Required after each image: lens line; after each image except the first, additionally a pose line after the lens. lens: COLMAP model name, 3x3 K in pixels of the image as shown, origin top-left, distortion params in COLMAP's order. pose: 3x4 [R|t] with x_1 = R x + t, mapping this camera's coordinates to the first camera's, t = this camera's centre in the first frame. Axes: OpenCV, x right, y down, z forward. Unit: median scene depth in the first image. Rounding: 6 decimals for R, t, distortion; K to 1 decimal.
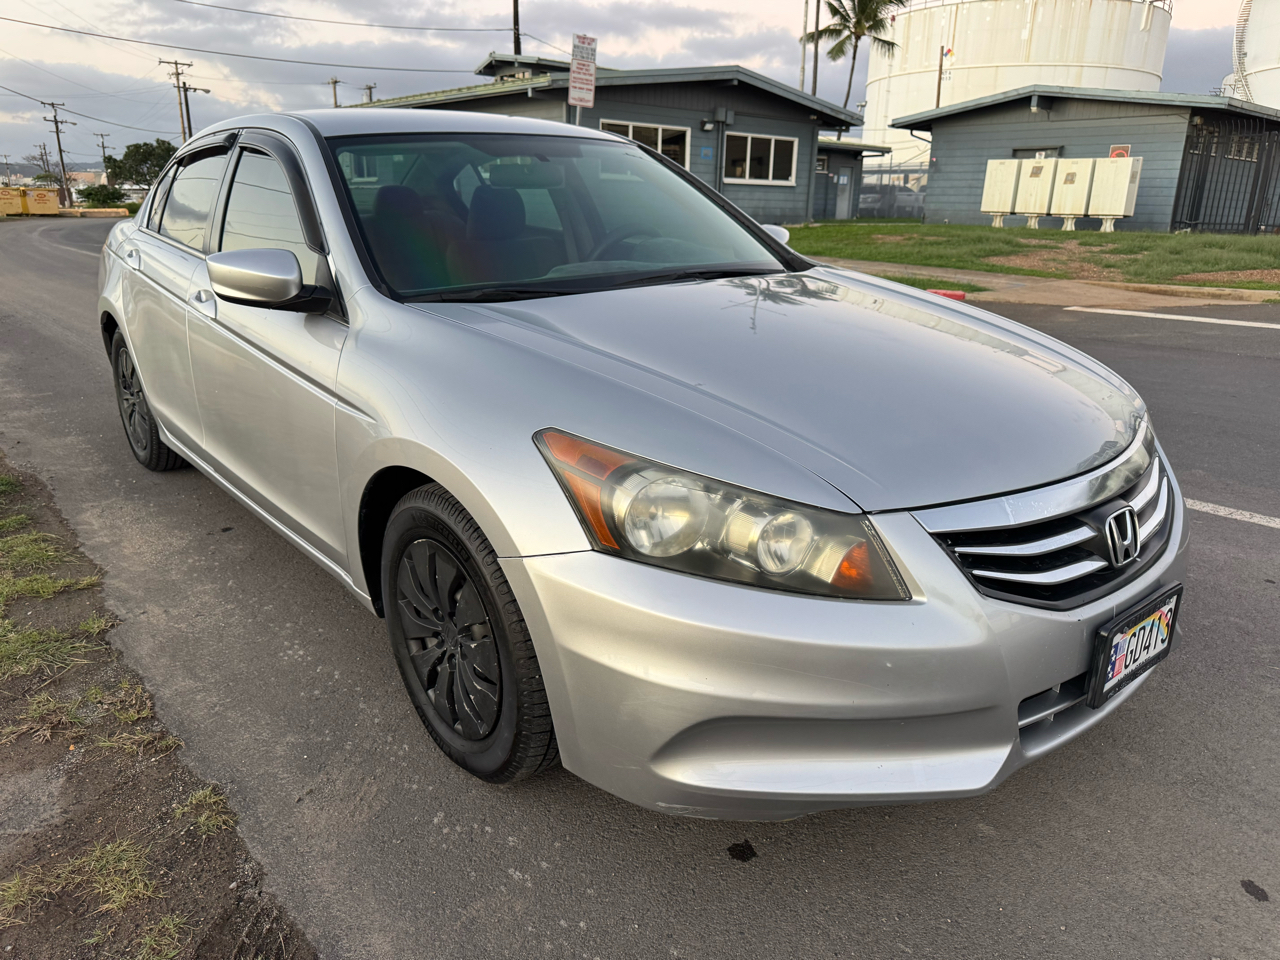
lens RADIAL K [[900.3, 0, 628.6], [0, 900.3, 482.0], [0, 0, 1]] dist [0.029926, -0.036305]
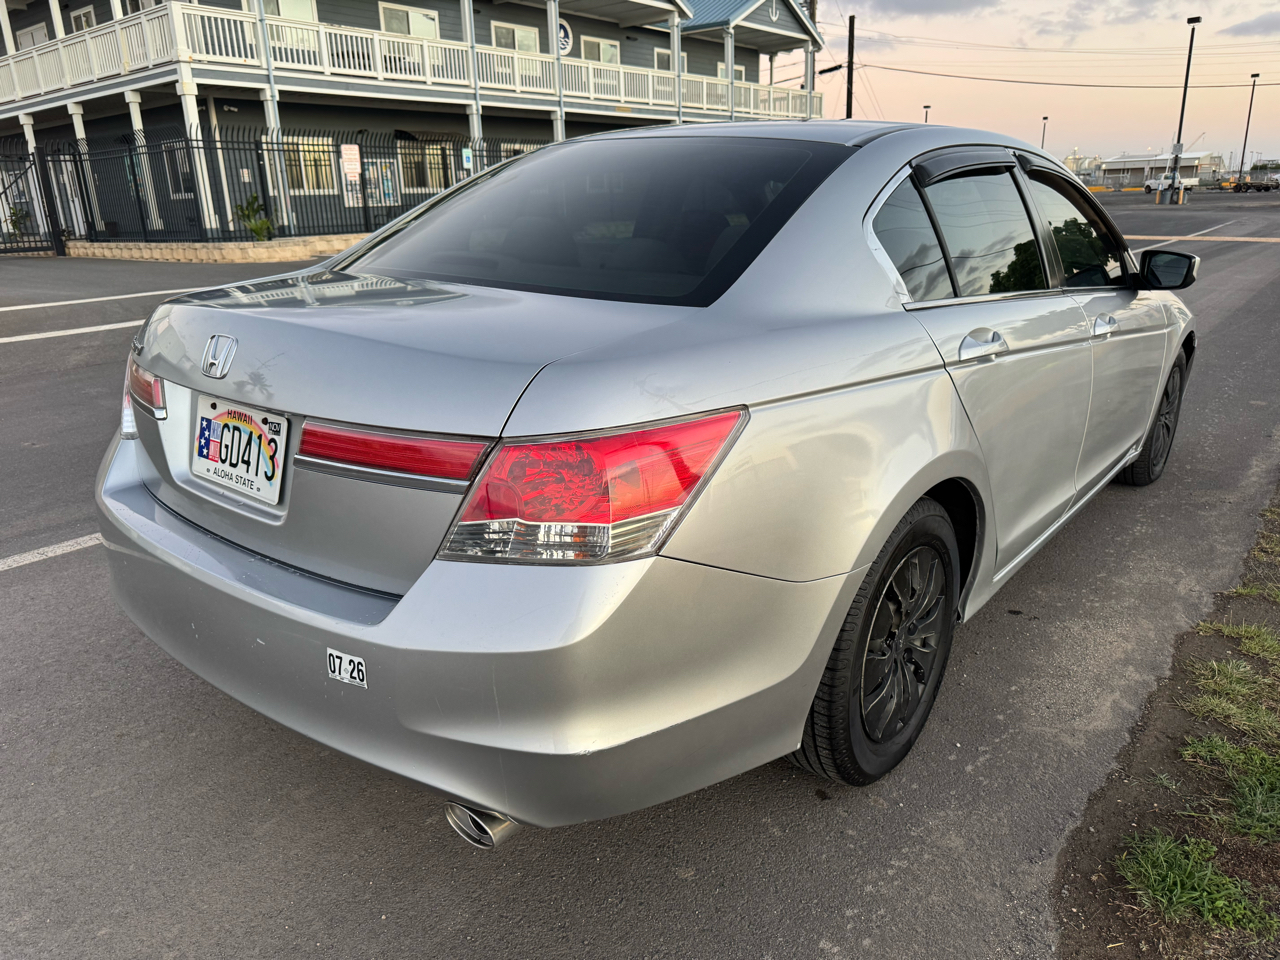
lens RADIAL K [[900.3, 0, 640.1], [0, 900.3, 489.5], [0, 0, 1]] dist [0.029926, -0.036305]
pose [[-0.192849, -0.312686, 0.930074, -0.180960], [0.311396, 0.879366, 0.360206, -0.074459], [-0.930506, 0.359086, -0.072215, 0.215487]]
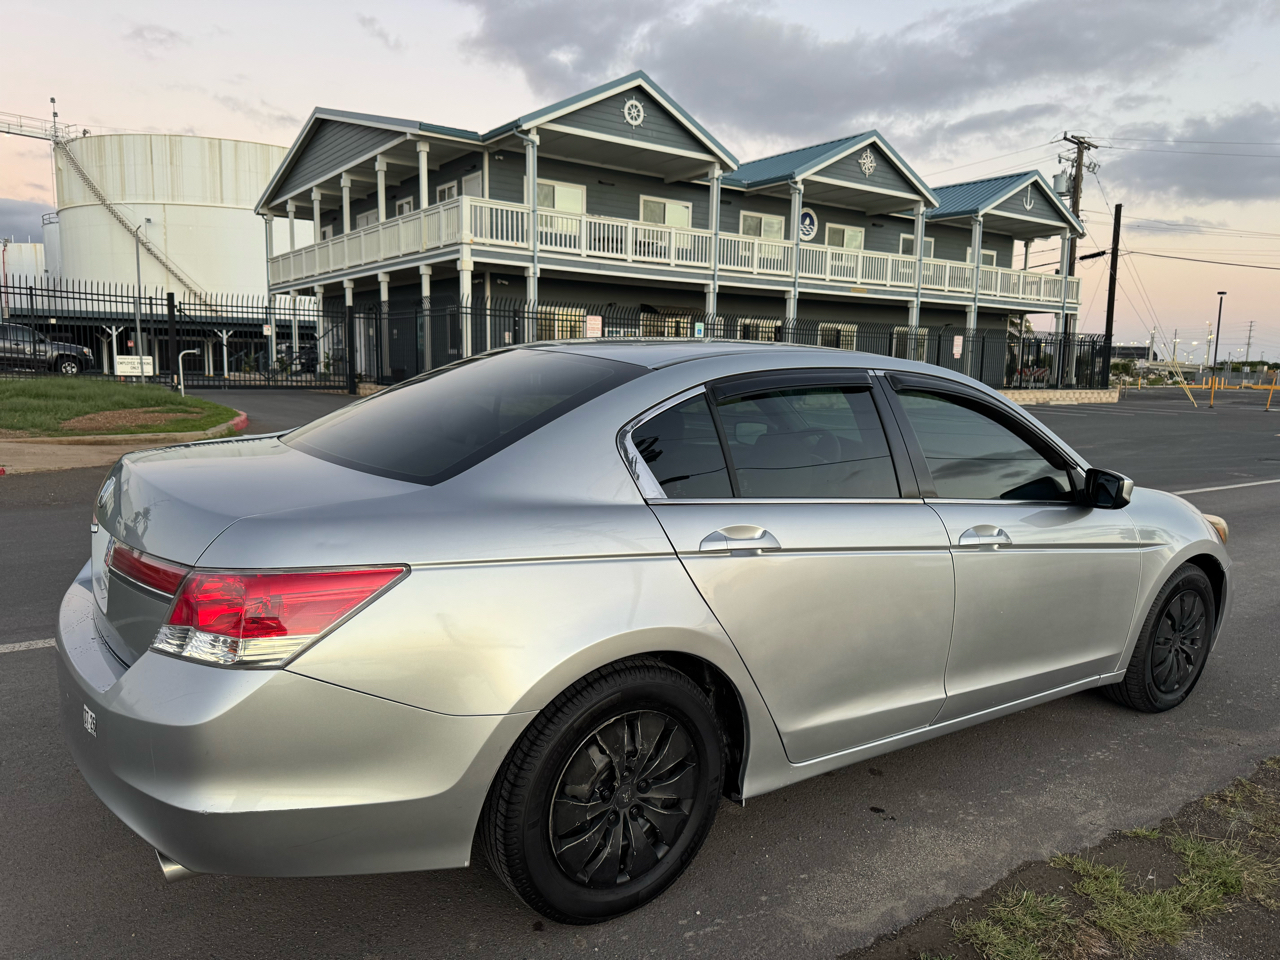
lens RADIAL K [[900.3, 0, 638.5], [0, 900.3, 499.7], [0, 0, 1]] dist [0.029926, -0.036305]
pose [[0.089338, -0.162660, 0.982629, -0.201043], [0.273022, 0.952784, 0.132897, -0.064309], [-0.957851, 0.256407, 0.129530, 0.164550]]
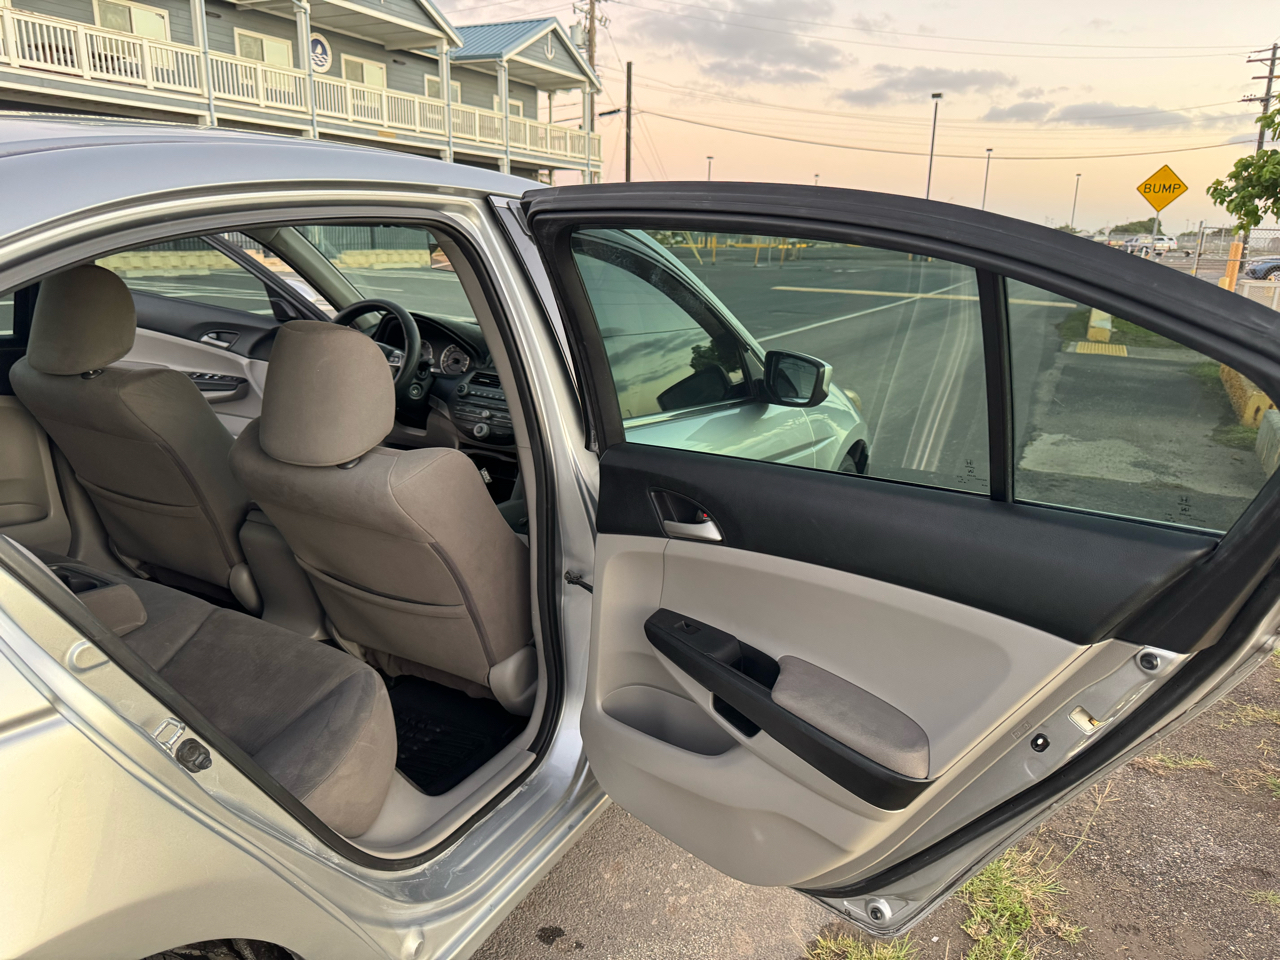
lens RADIAL K [[900.3, 0, 636.7], [0, 900.3, 488.6], [0, 0, 1]] dist [0.029926, -0.036305]
pose [[-0.390247, -0.276931, 0.878075, -0.136871], [0.239680, 0.890256, 0.387295, -0.059533], [-0.888966, 0.361598, -0.281045, 0.161319]]
